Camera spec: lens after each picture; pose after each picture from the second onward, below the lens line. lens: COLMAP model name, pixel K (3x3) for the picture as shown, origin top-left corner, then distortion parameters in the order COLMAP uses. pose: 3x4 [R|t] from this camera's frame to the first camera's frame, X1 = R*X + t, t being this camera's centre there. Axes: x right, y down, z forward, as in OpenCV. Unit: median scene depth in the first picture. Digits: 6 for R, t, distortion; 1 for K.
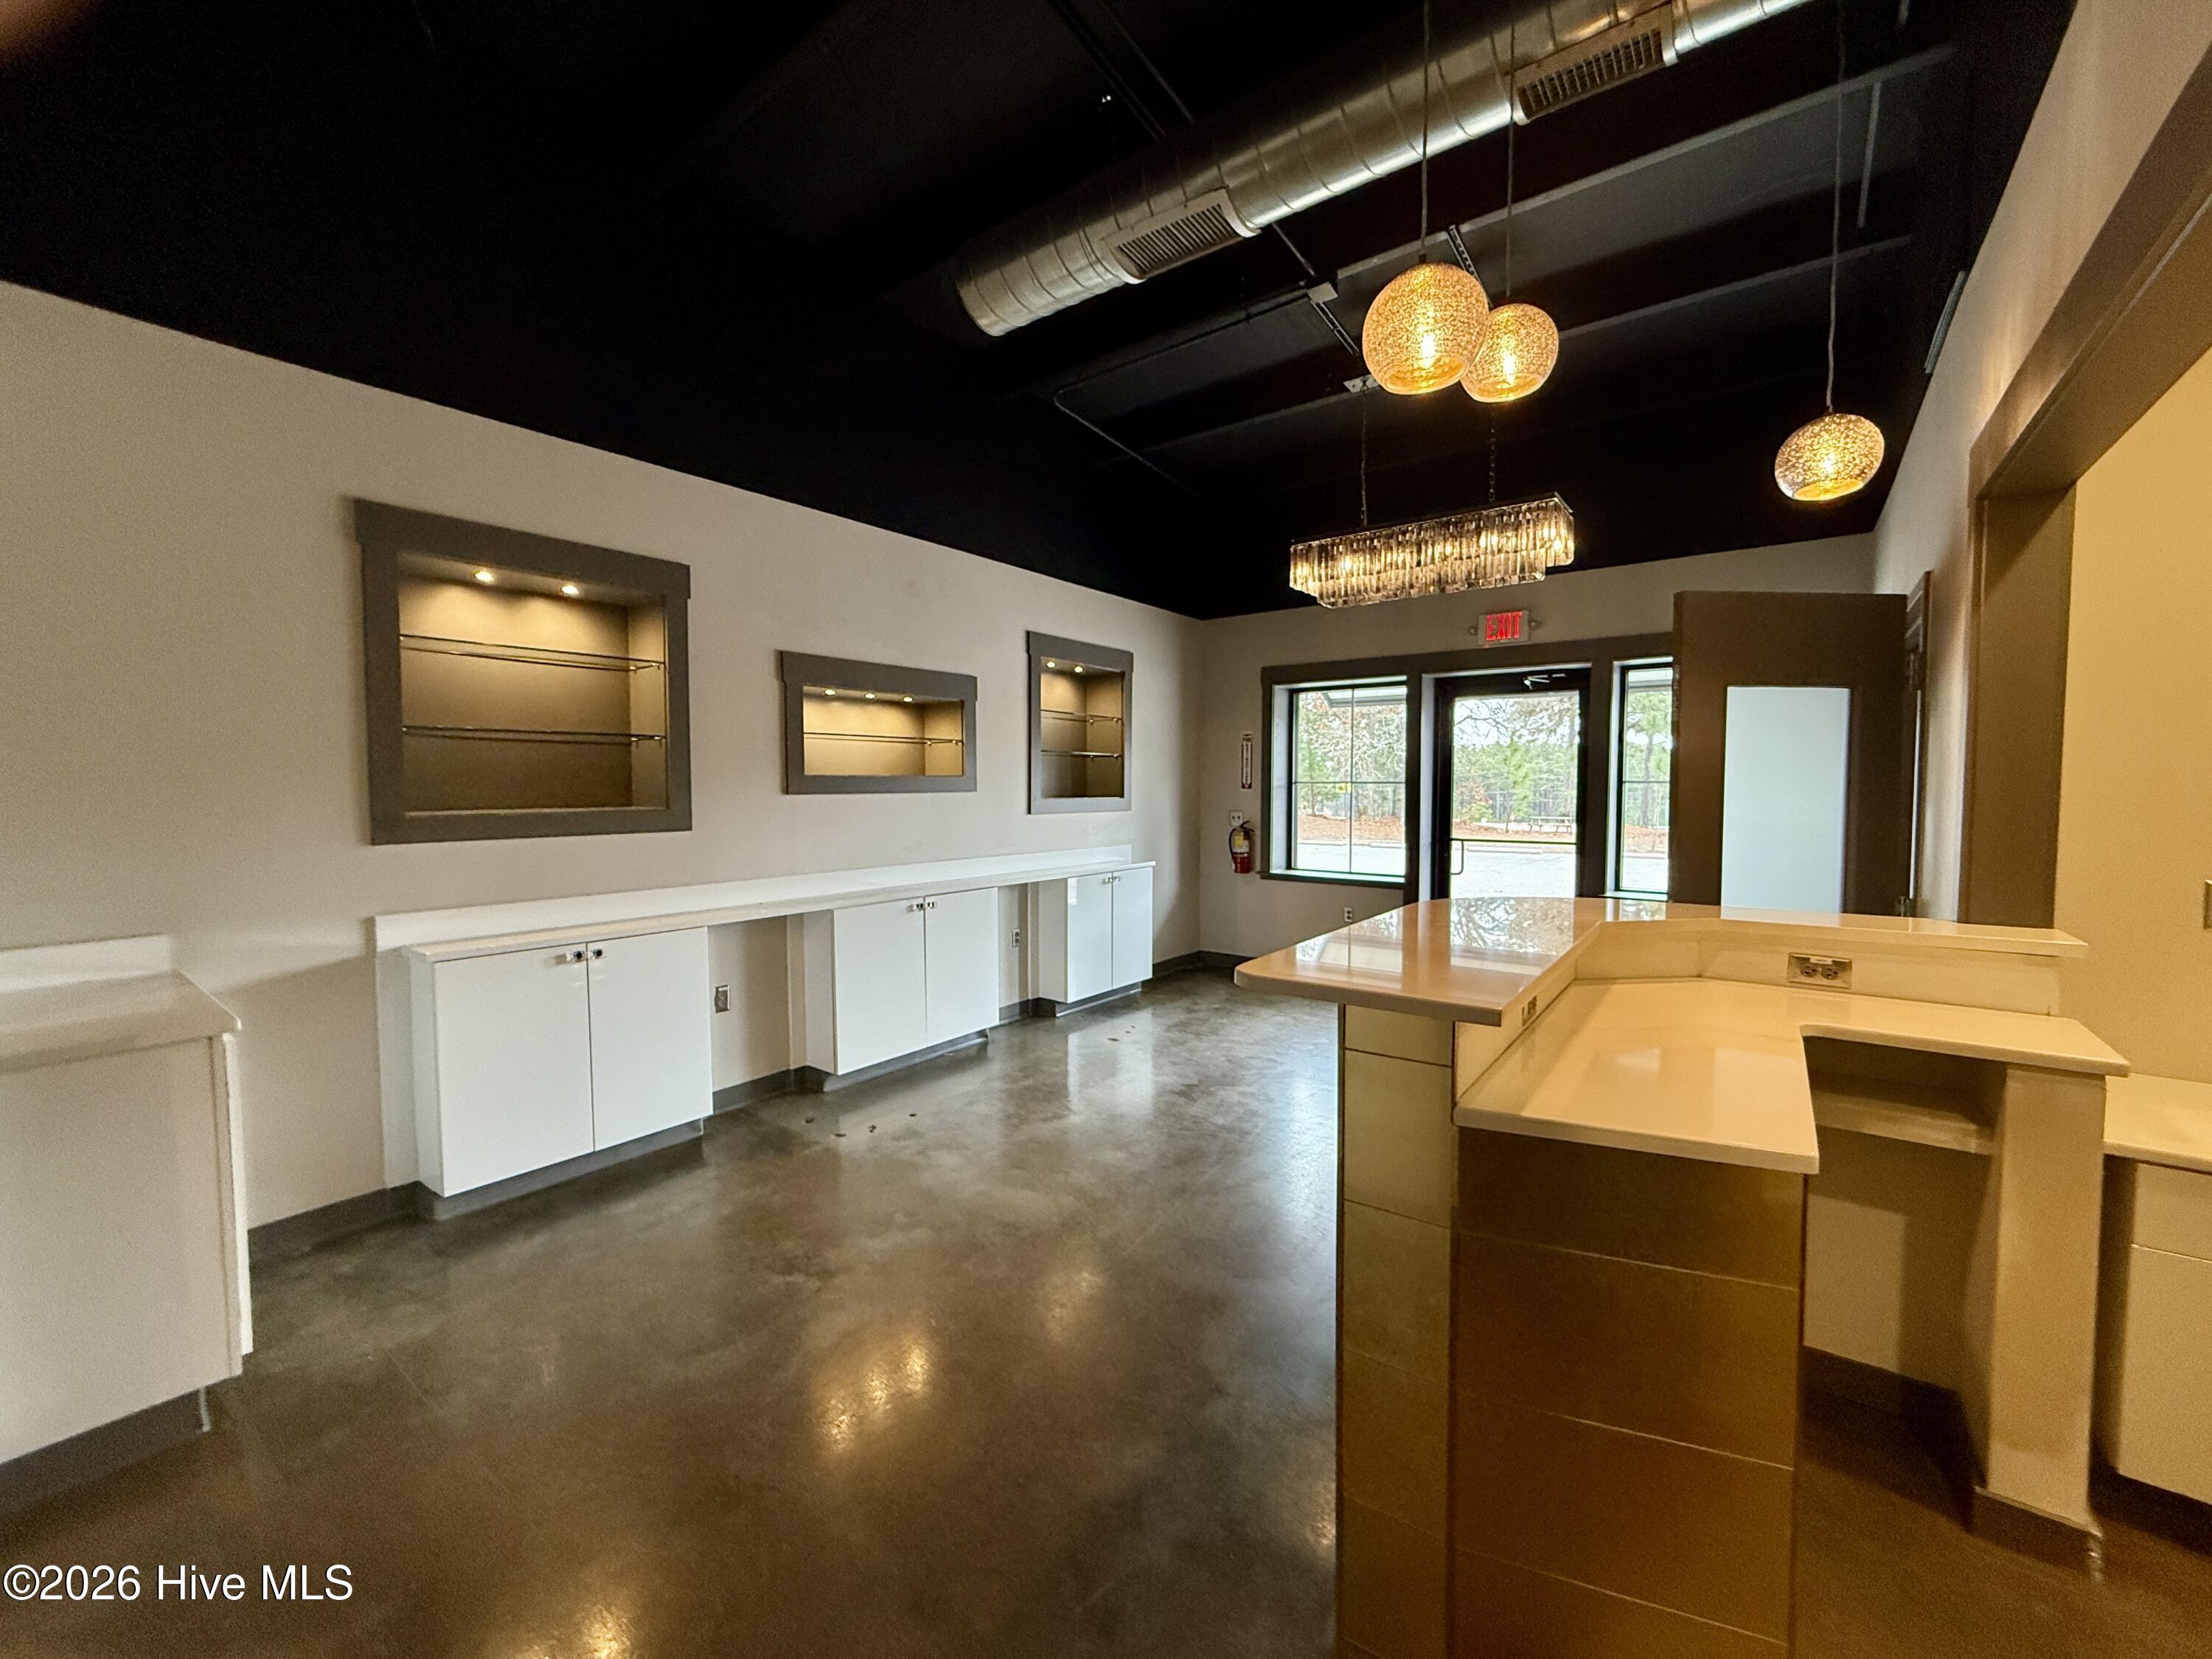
lens RADIAL K [[870.7, 0, 1098.8], [0, 870.7, 831.0], [0, 0, 1]] dist [-0.001901, 0.001662]
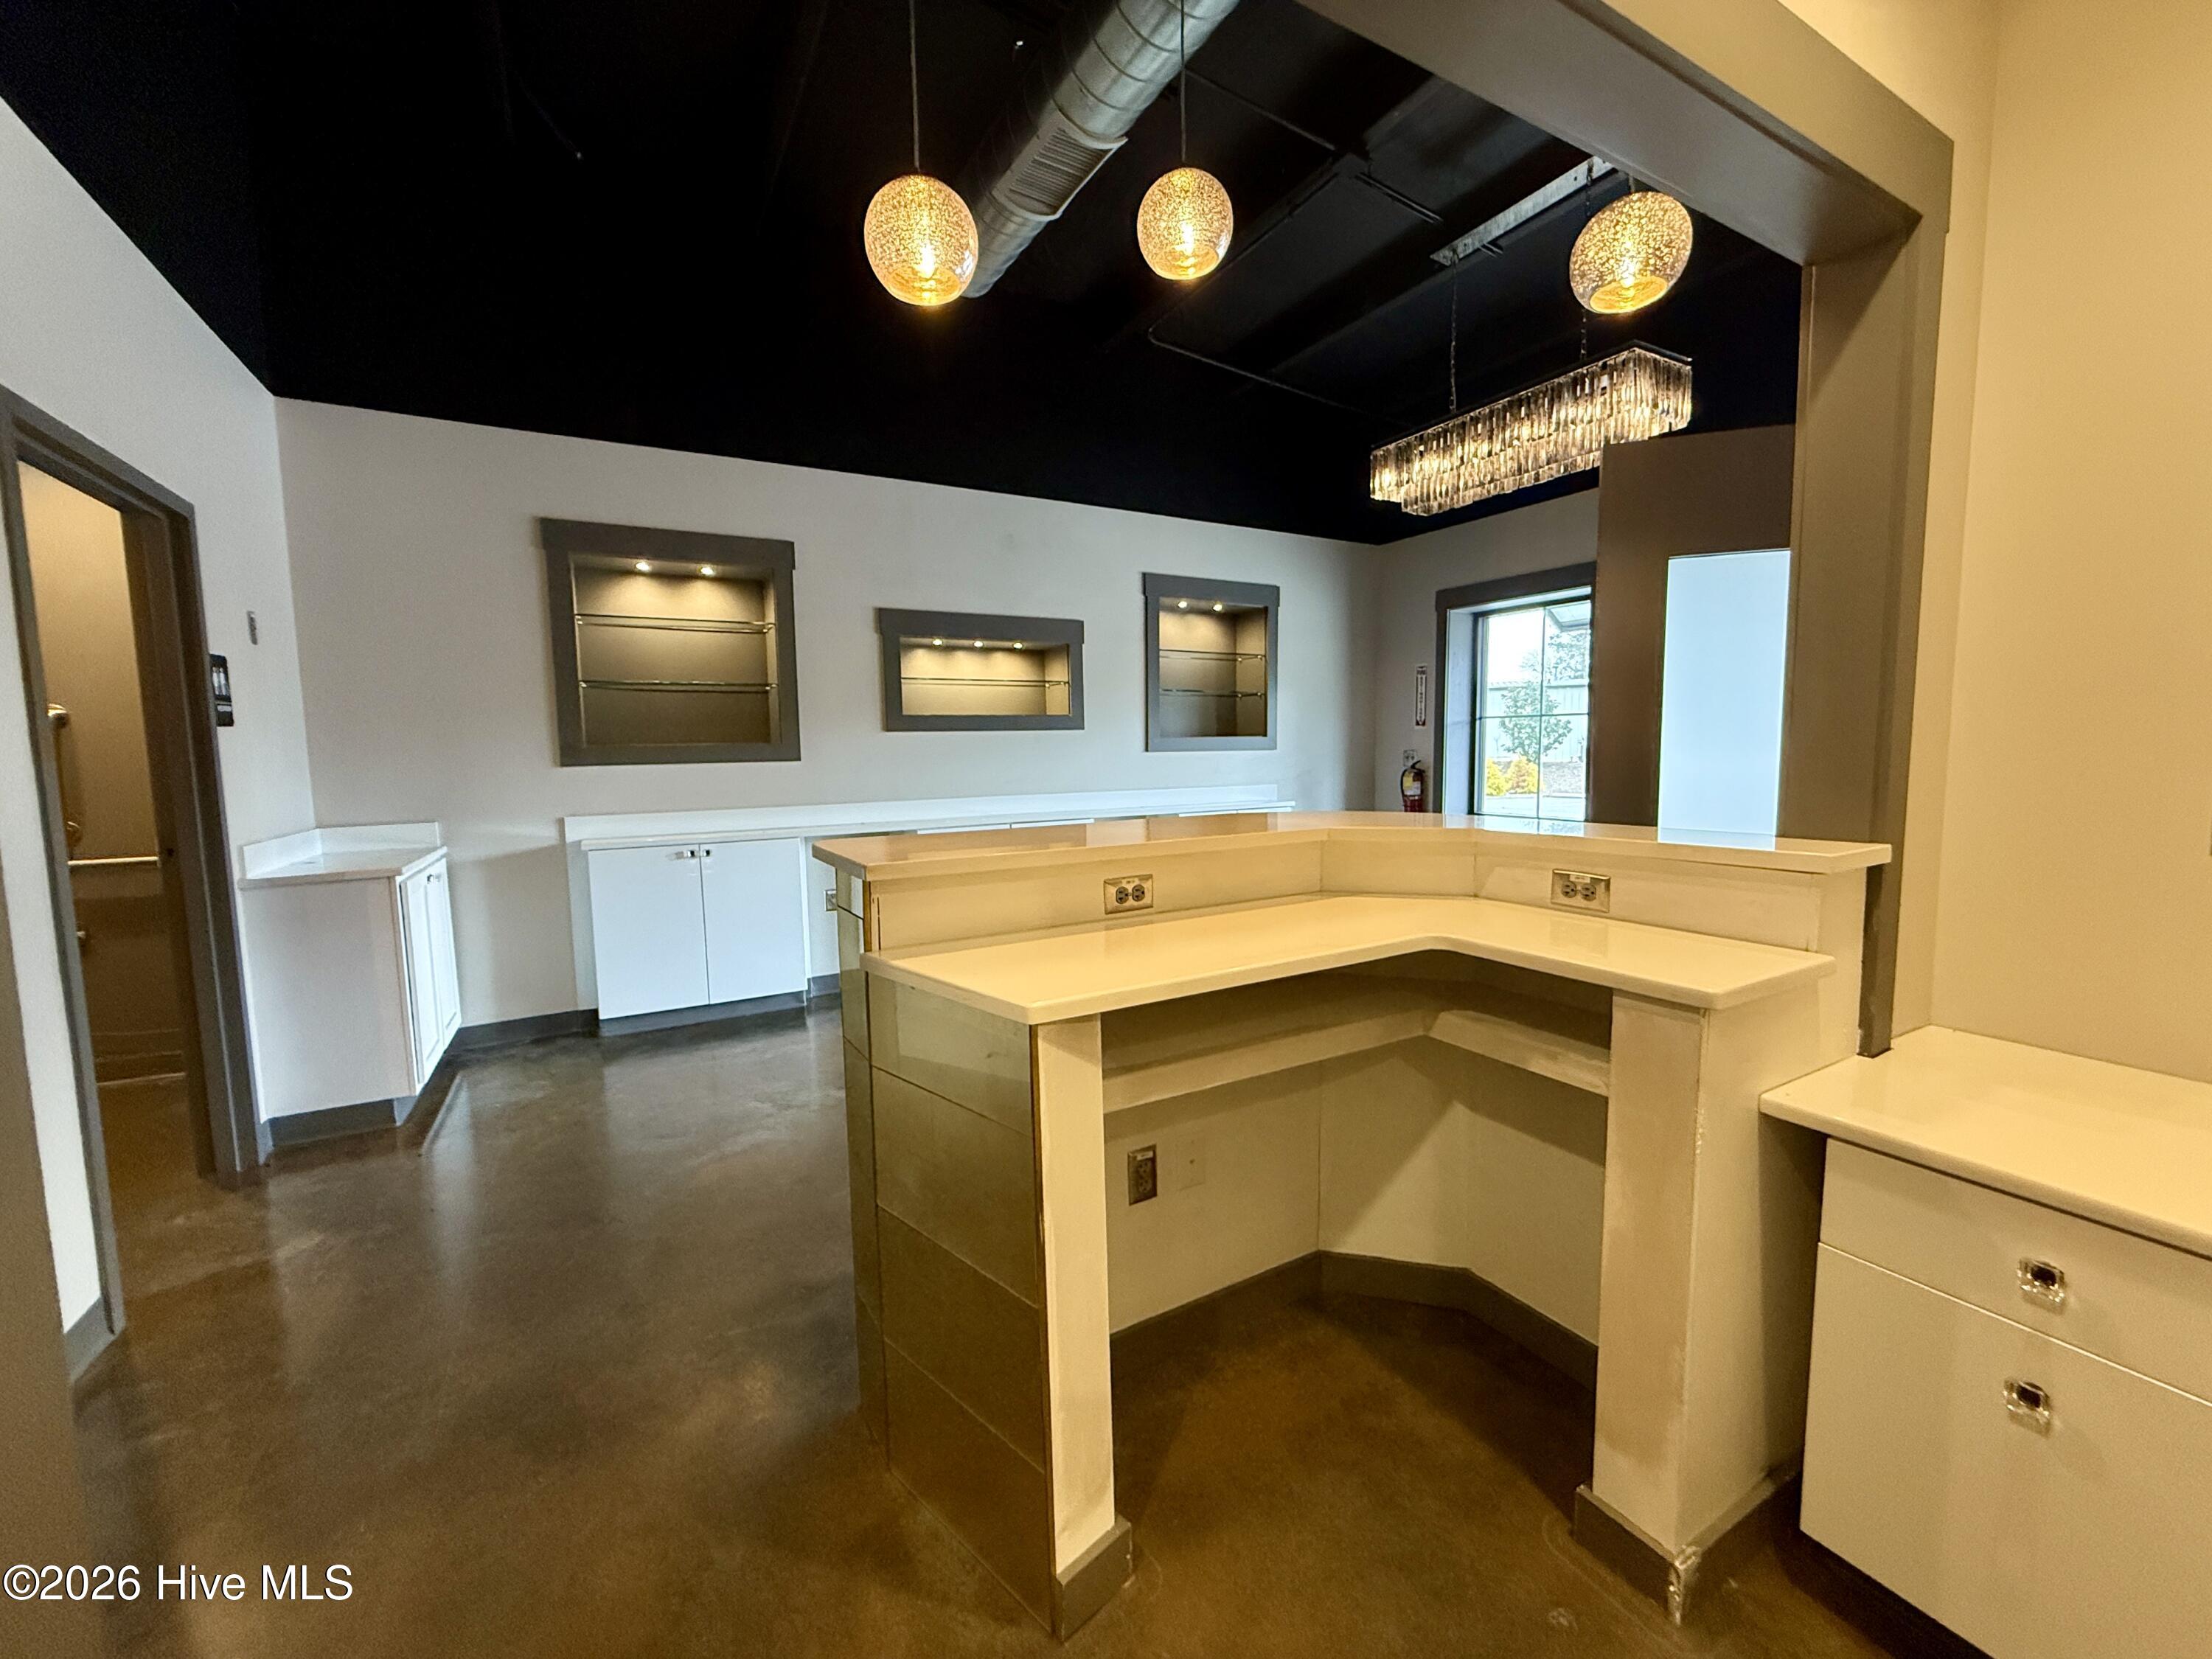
lens RADIAL K [[870.7, 0, 1086.8], [0, 870.7, 826.9], [0, 0, 1]] dist [-0.001901, 0.001662]
pose [[0.920286, 0.022846, -0.390579, 0.345567], [-0.005656, 0.998966, 0.045105, 0.031105], [0.391206, -0.039301, 0.919464, 0.023236]]
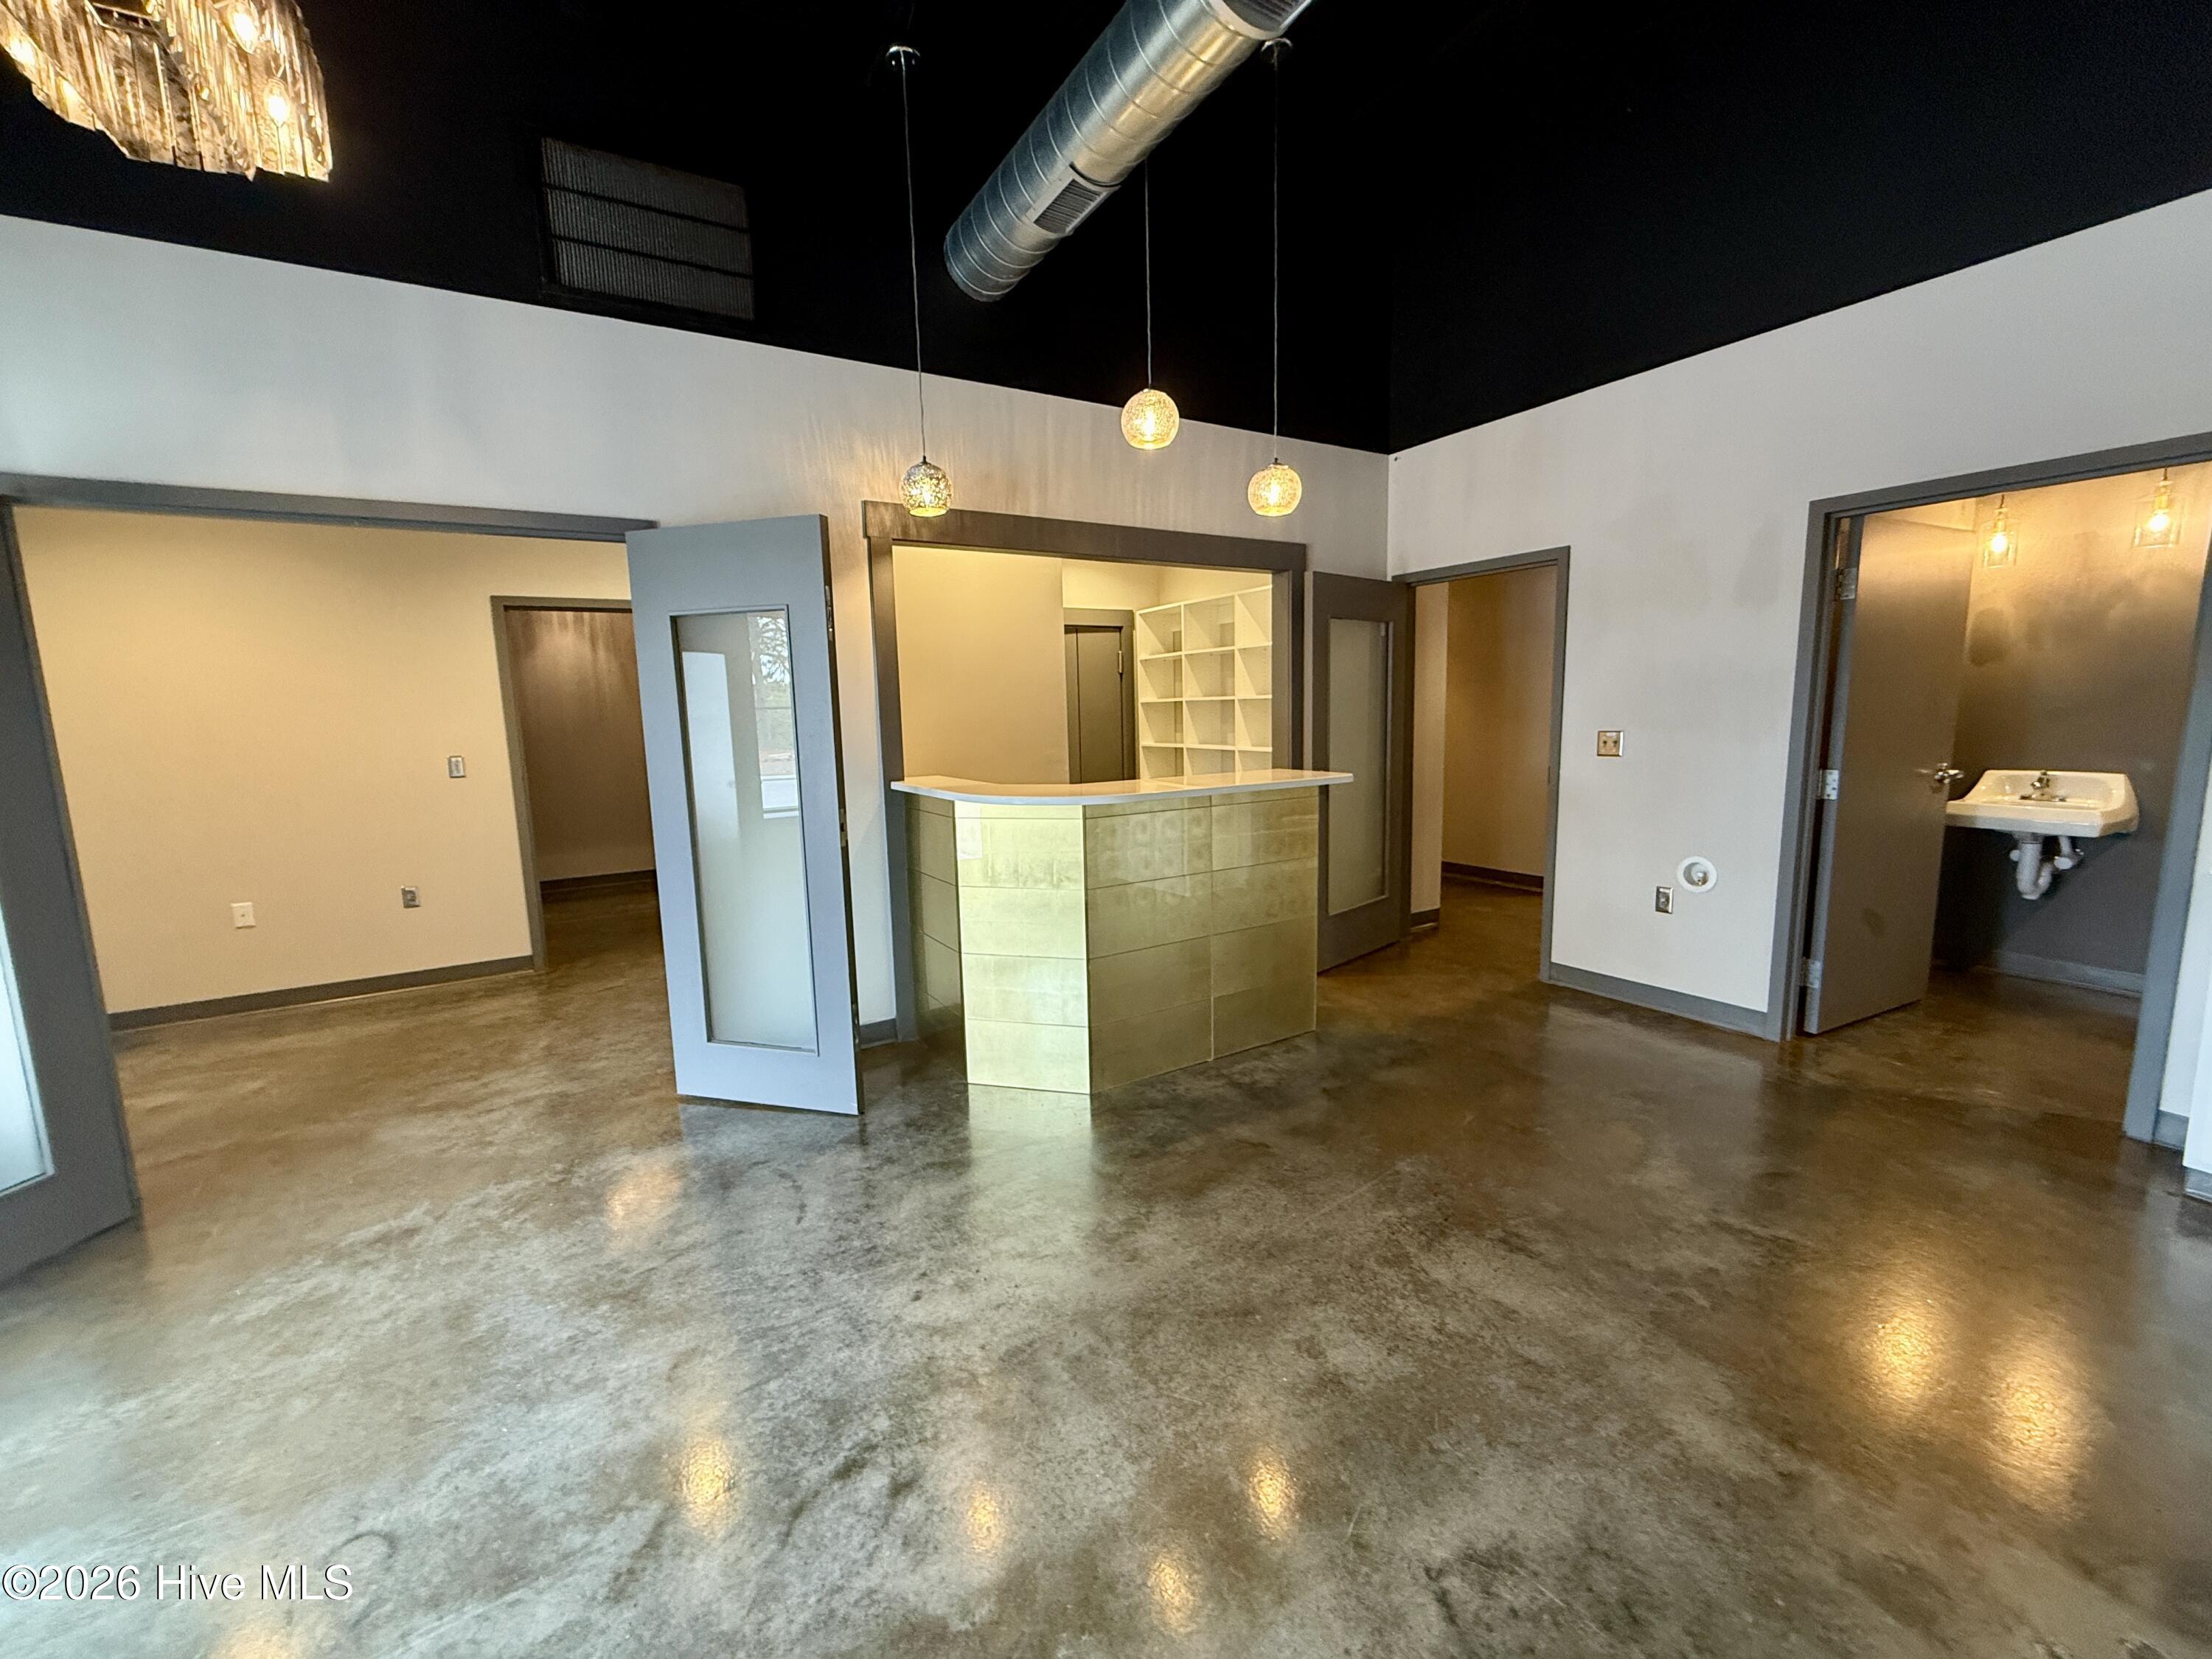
lens RADIAL K [[870.7, 0, 1094.5], [0, 870.7, 829.3], [0, 0, 1]] dist [-0.001901, 0.001662]
pose [[-0.927142, -0.027685, 0.373685, -0.022729], [0.044473, 0.982088, 0.183099, -0.053308], [-0.372061, 0.186378, -0.909304, 1.258673]]
